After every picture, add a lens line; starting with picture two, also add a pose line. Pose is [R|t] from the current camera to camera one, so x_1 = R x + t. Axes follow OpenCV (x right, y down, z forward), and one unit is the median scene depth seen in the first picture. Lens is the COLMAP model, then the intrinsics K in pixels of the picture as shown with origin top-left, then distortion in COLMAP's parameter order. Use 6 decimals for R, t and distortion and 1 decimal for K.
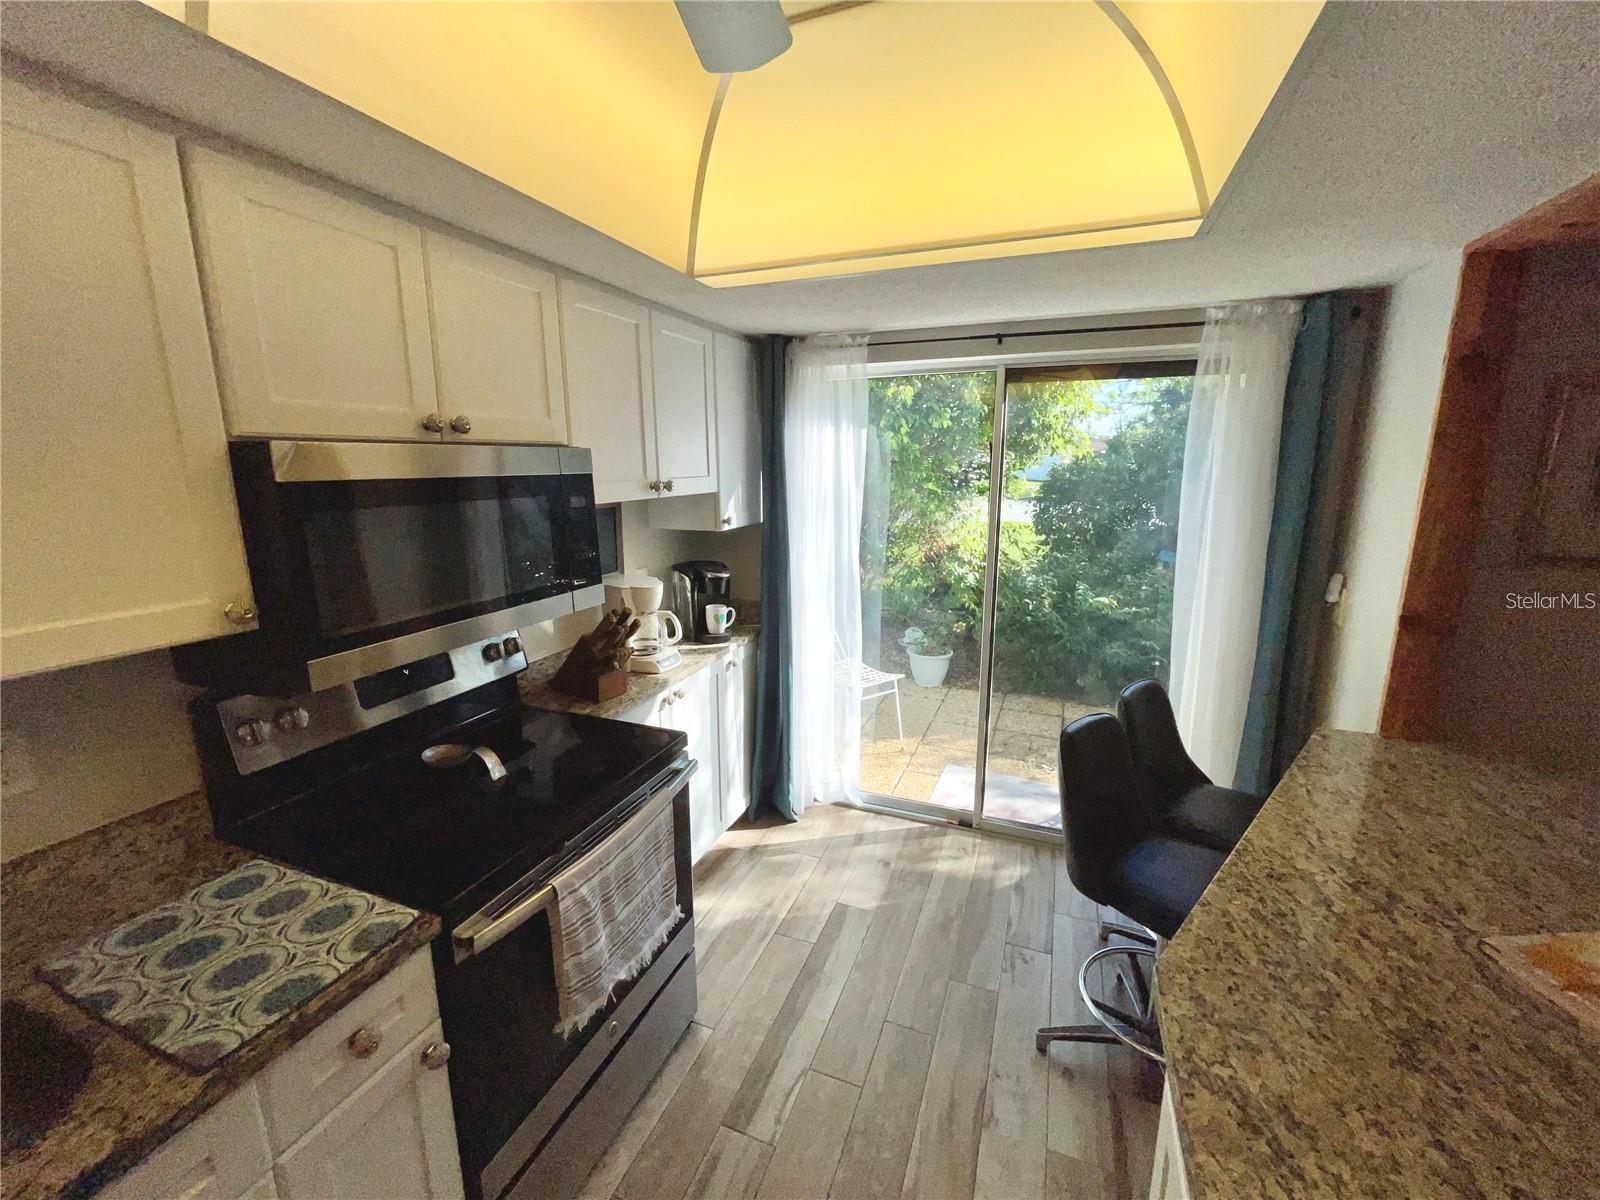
lens RADIAL K [[641.8, 0, 800.1], [0, 641.8, 589.5], [0, 0, 1]] dist [0.001934, 0.000110]
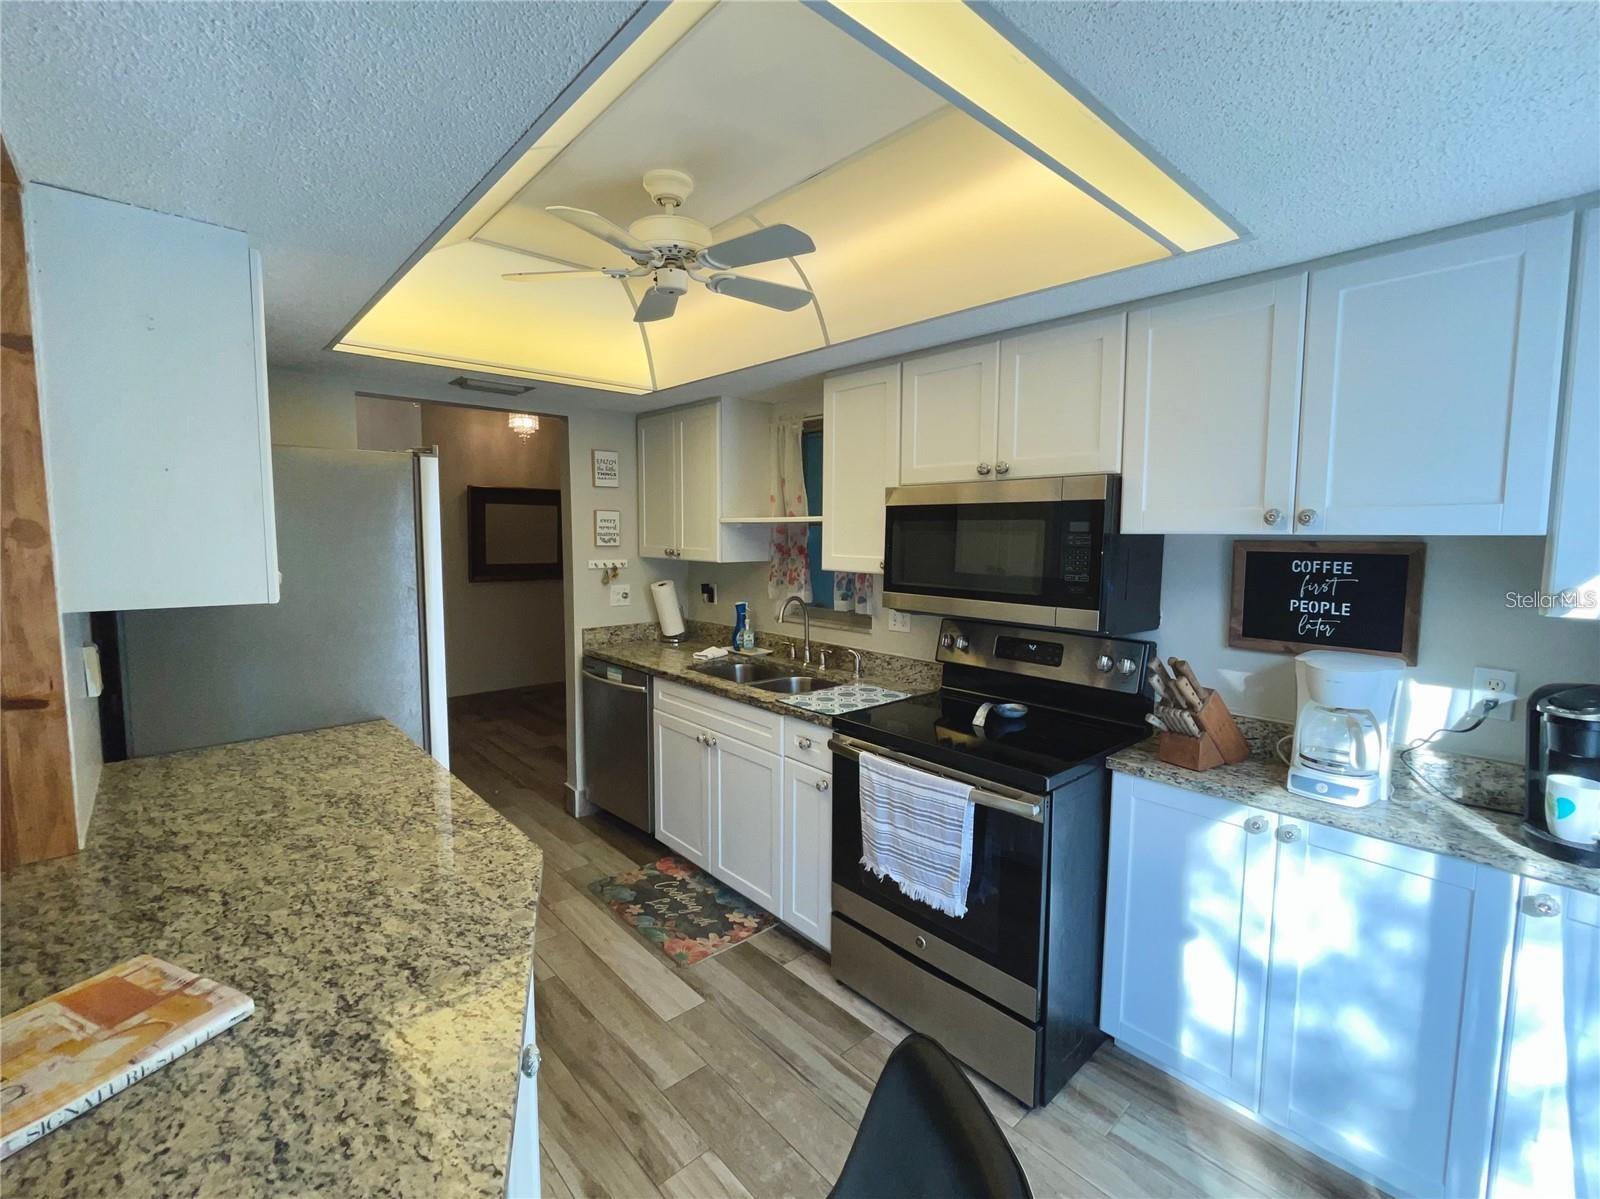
lens RADIAL K [[641.8, 0, 800.1], [0, 641.8, 589.0], [0, 0, 1]] dist [0.001934, 0.000110]
pose [[-0.399634, 0.092507, -0.911995, 1.327859], [-0.180931, 0.967363, 0.177406, -0.235871], [0.898642, 0.235905, -0.369854, 1.632321]]
